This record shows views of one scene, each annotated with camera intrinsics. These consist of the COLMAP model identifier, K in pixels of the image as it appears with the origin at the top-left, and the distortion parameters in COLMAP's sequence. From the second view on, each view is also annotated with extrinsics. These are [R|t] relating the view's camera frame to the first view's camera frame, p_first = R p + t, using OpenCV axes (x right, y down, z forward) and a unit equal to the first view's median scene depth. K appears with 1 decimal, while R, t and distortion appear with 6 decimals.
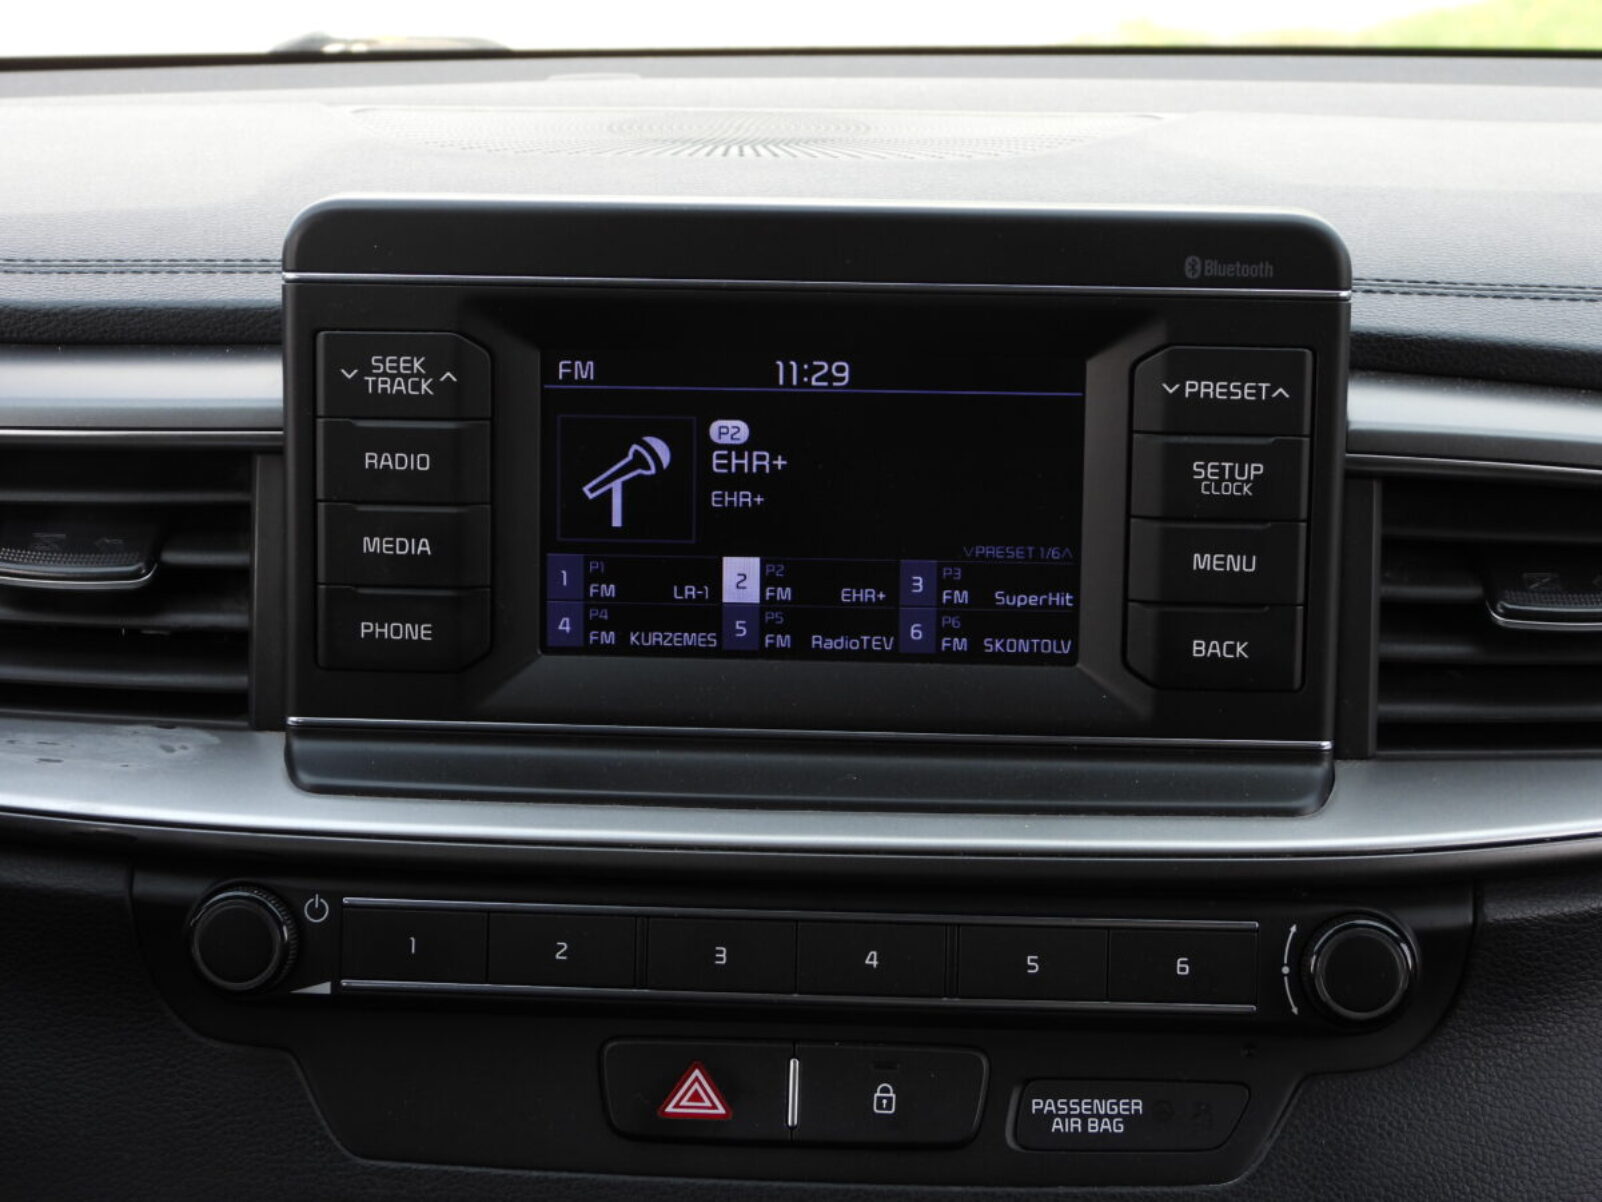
lens RADIAL K [[3072.3, 0, 806.2], [0, 3072.3, 597.6], [0, 0, 1]] dist [-0.086638, 0.000000]
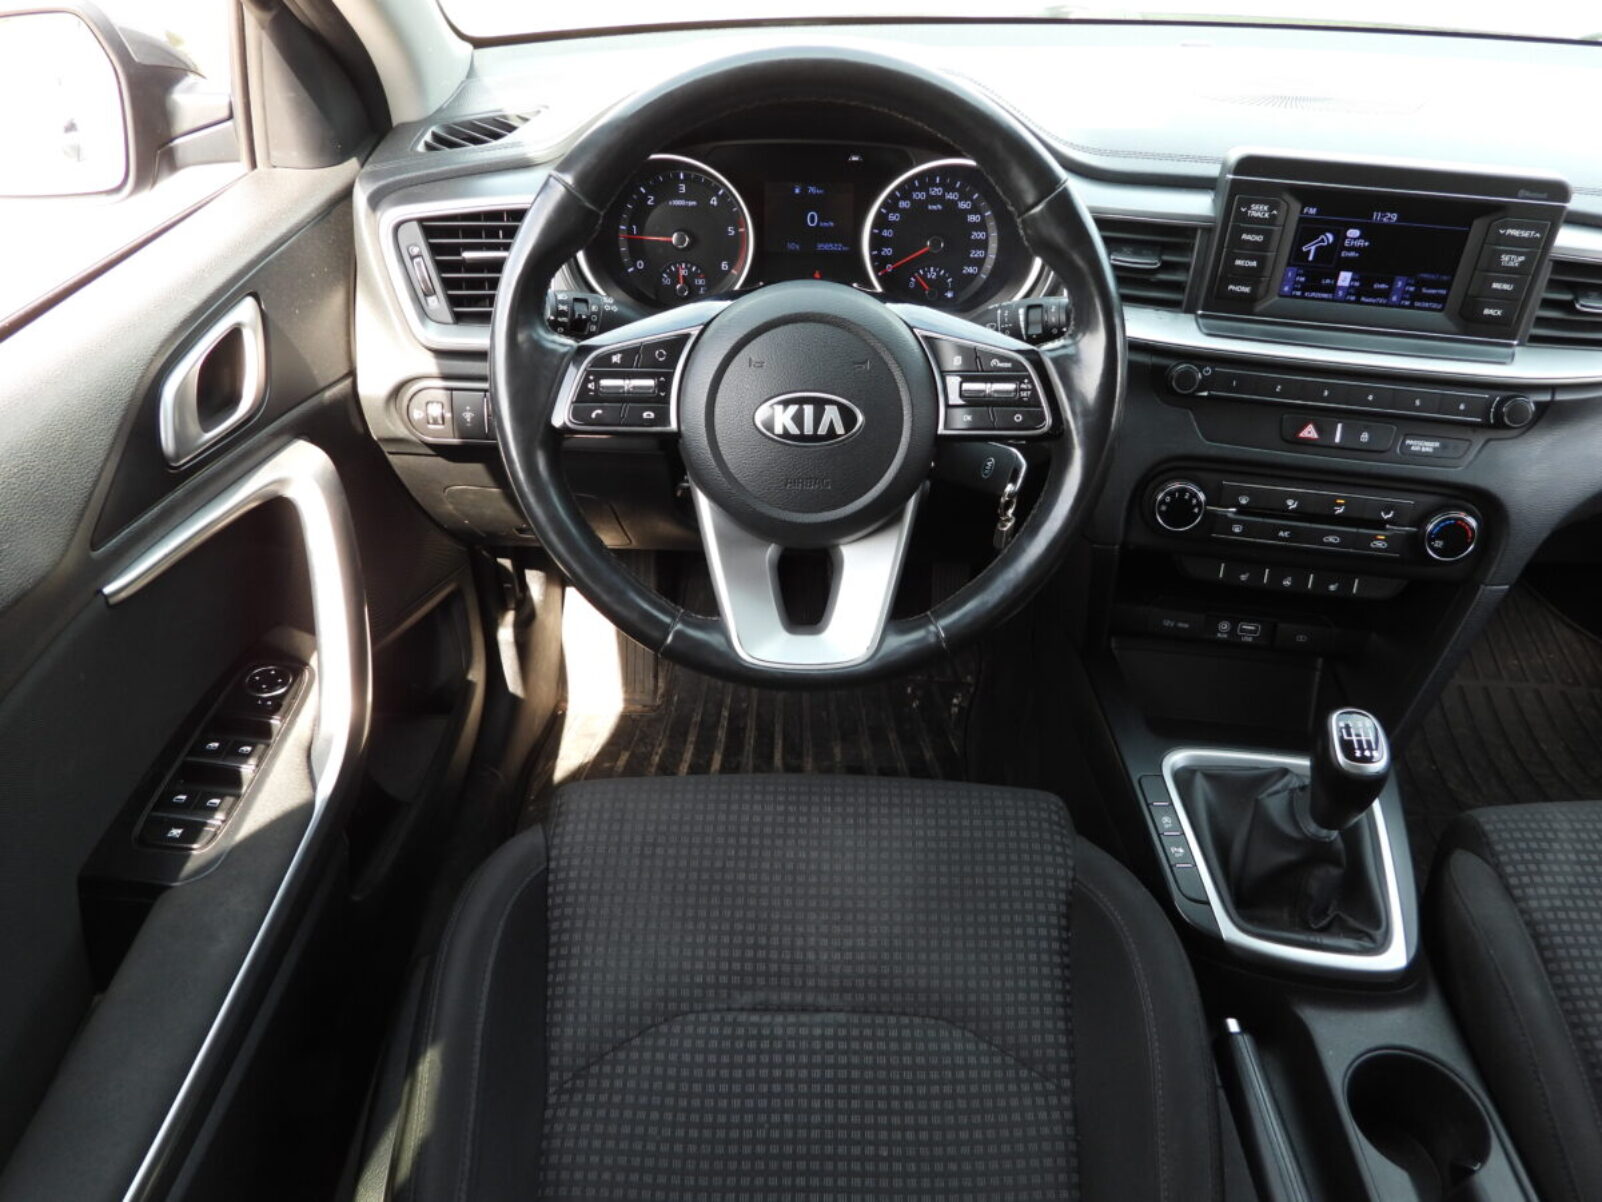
lens RADIAL K [[1145.3, 0, 808.4], [0, 1145.3, 596.0], [0, 0, 1]] dist [-0.011093, 0.003766]
pose [[0.993833, 0.084121, -0.072248, -0.486460], [-0.049714, 0.920404, 0.387795, -0.142230], [0.099119, -0.381811, 0.918910, -0.333578]]
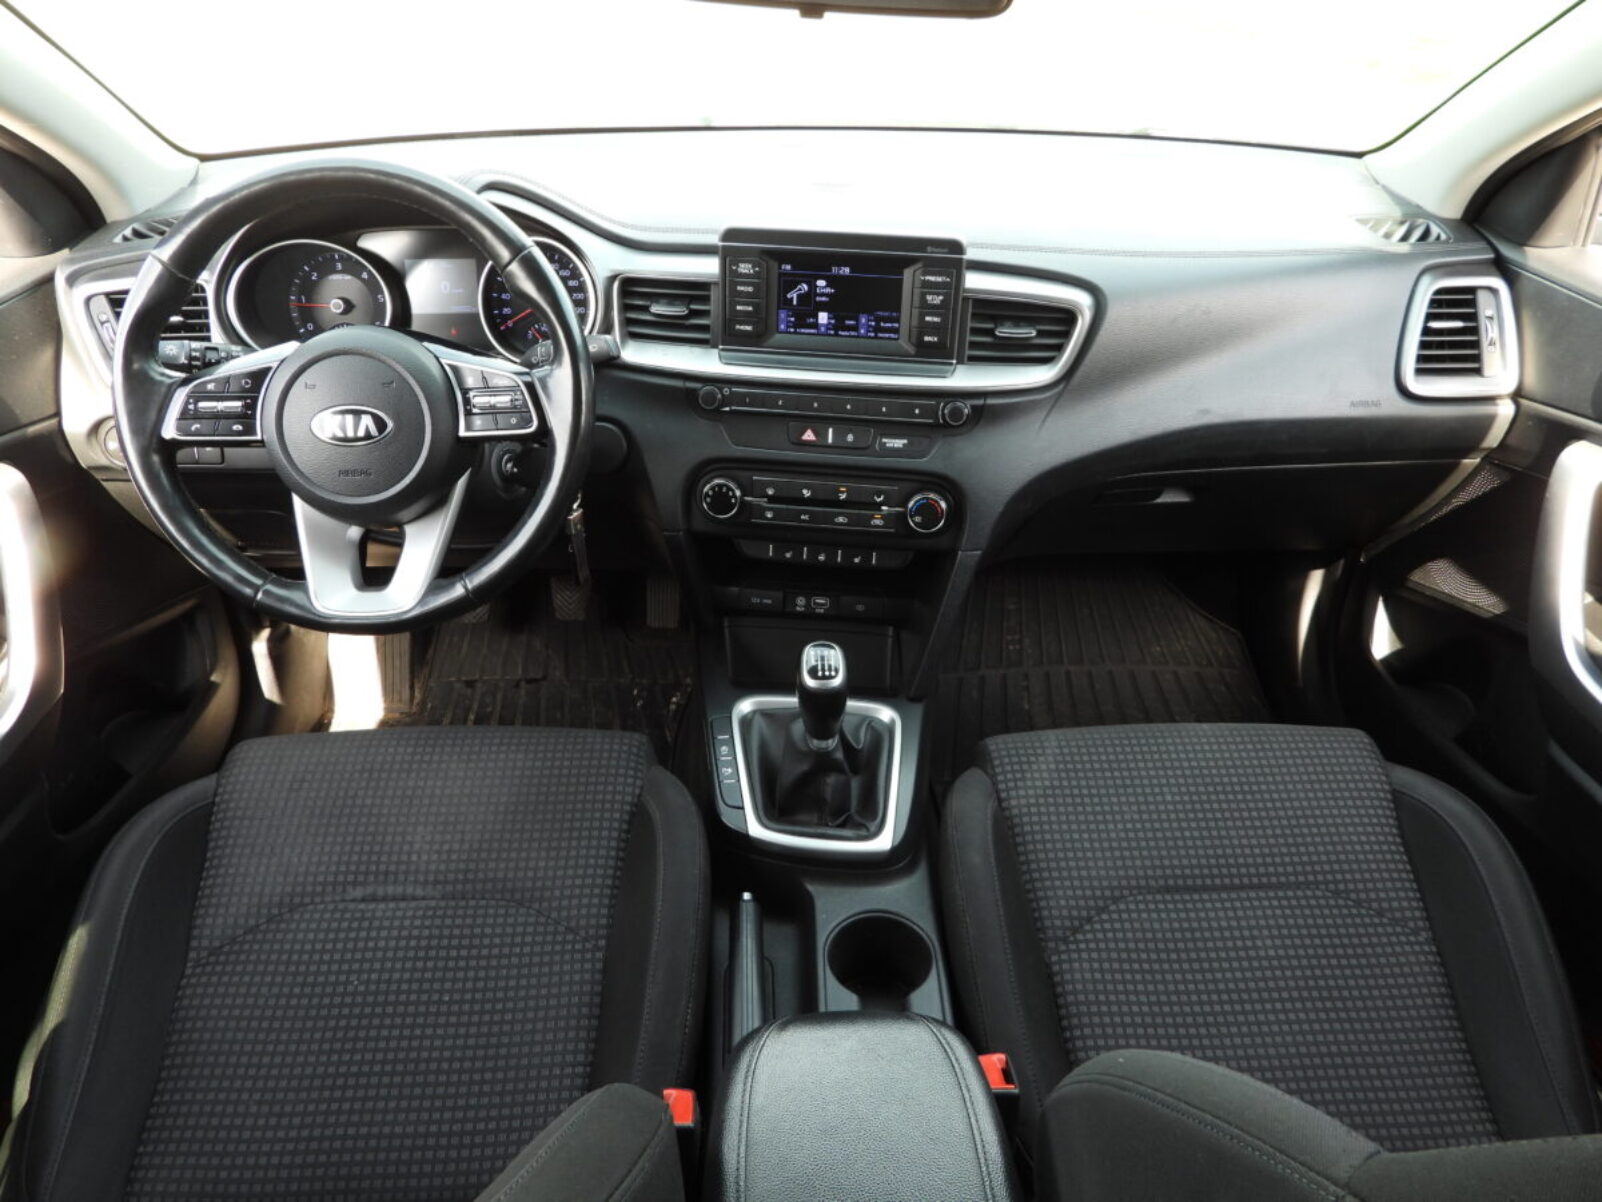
lens RADIAL K [[1145.3, 0, 803.5], [0, 1145.3, 594.7], [0, 0, 1]] dist [-0.011093, 0.003766]
pose [[0.997947, 0.043662, -0.046860, 0.045025], [-0.026557, 0.947858, 0.317584, -0.149908], [0.058283, -0.315688, 0.947071, -0.671682]]
